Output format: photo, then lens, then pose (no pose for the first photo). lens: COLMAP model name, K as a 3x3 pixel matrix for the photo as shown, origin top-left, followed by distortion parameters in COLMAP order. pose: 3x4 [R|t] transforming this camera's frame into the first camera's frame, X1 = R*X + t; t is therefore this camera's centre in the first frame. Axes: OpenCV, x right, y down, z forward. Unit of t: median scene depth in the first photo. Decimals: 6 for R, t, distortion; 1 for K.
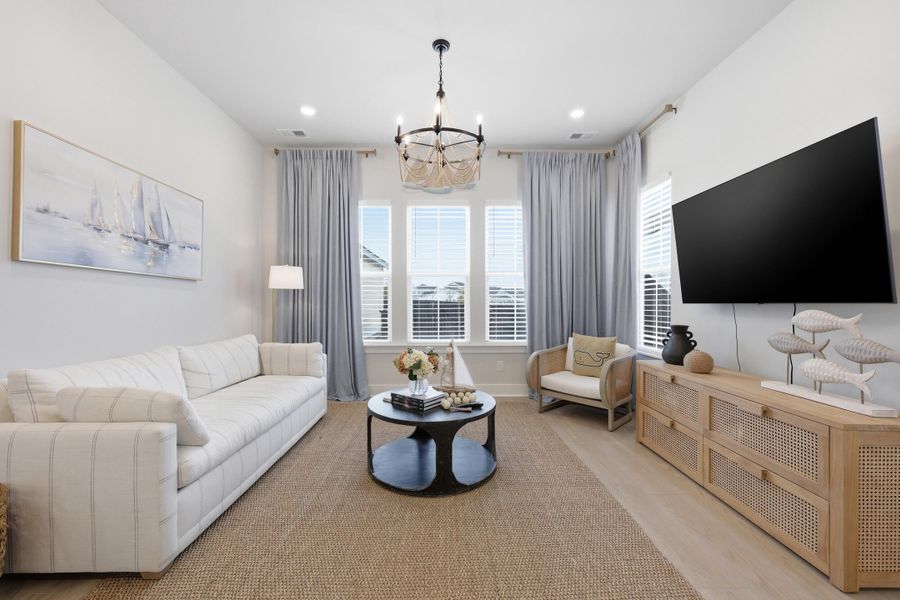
lens RADIAL K [[365.9, 0, 453.8], [0, 365.9, 300.6], [0, 0, 1]] dist [0.000455, 0.000088]
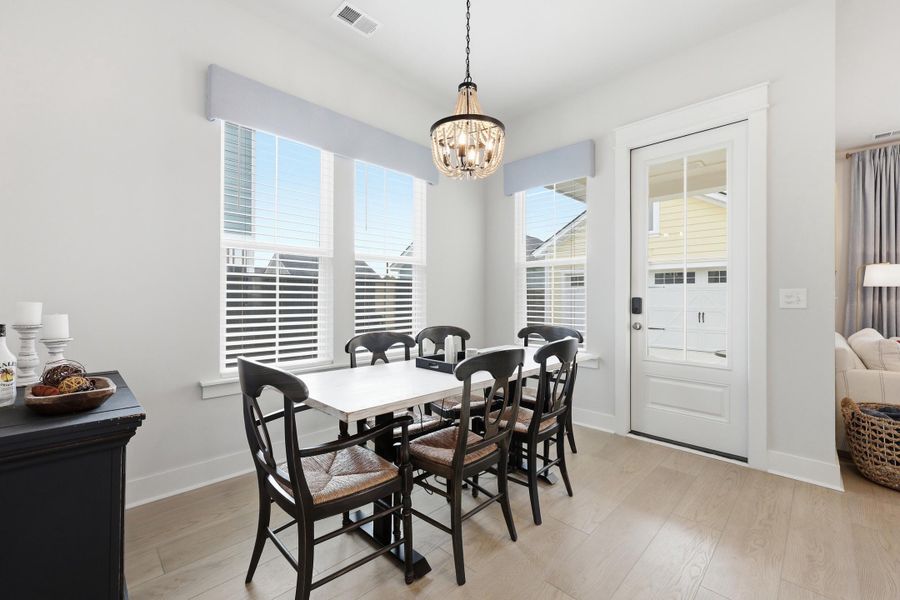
lens RADIAL K [[365.9, 0, 443.1], [0, 365.9, 295.9], [0, 0, 1]] dist [0.000455, 0.000088]
pose [[0.662154, 0.004752, -0.749353, -0.558030], [-0.007525, 0.999972, -0.000308, 0.006378], [0.749330, 0.005843, 0.662171, -0.682565]]
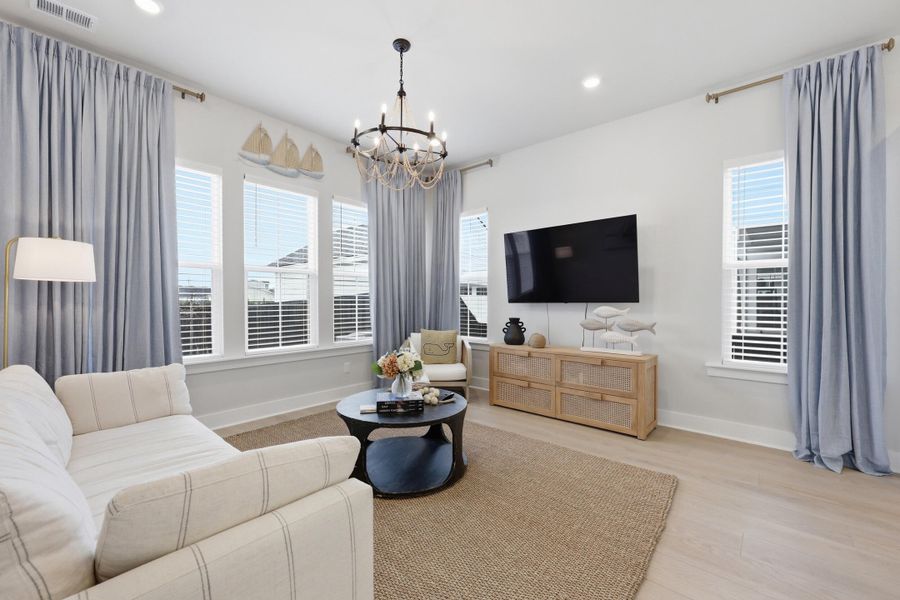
lens RADIAL K [[365.9, 0, 444.5], [0, 365.9, 302.3], [0, 0, 1]] dist [0.000455, 0.000088]
pose [[0.673371, -0.002380, 0.739301, -0.519553], [-0.000482, 0.999993, 0.003658, -0.000027], [-0.739304, -0.002820, 0.673366, 0.182279]]
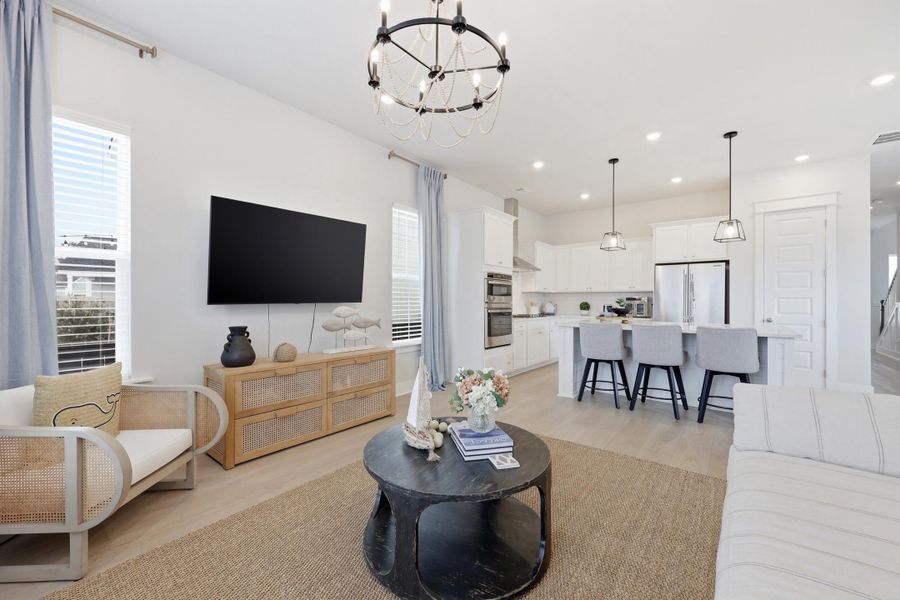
lens RADIAL K [[365.9, 0, 444.2], [0, 365.9, 298.2], [0, 0, 1]] dist [0.000455, 0.000088]
pose [[-0.759368, 0.009955, 0.650586, -0.361280], [0.007513, 0.999950, -0.006530, 0.000870], [-0.650618, -0.000071, -0.759405, 1.119896]]
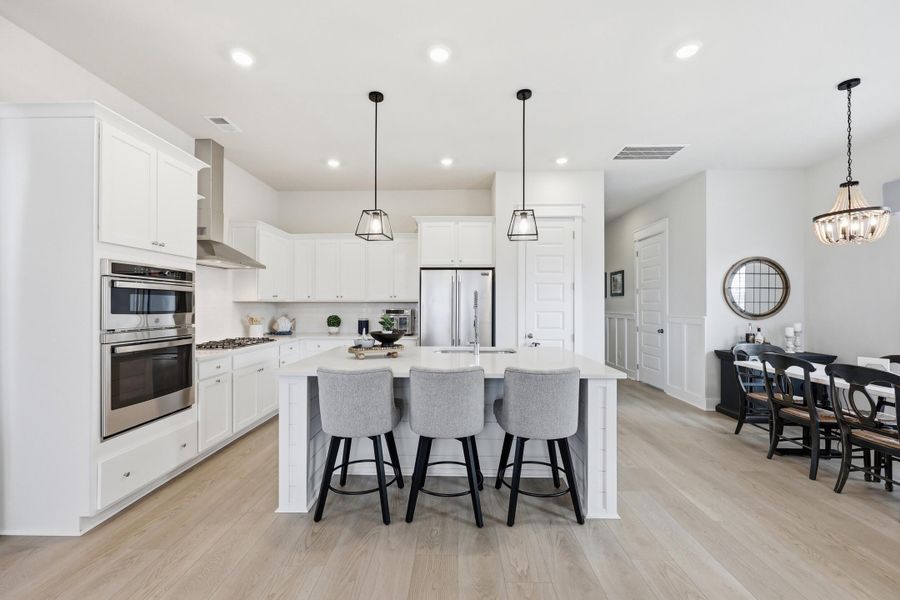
lens RADIAL K [[365.9, 0, 447.6], [0, 365.9, 302.0], [0, 0, 1]] dist [0.000455, 0.000088]
pose [[-0.998668, 0.008295, 0.050922, -0.168609], [0.008216, 0.999965, -0.001760, -0.033043], [-0.050934, -0.001339, -0.998701, 0.529585]]
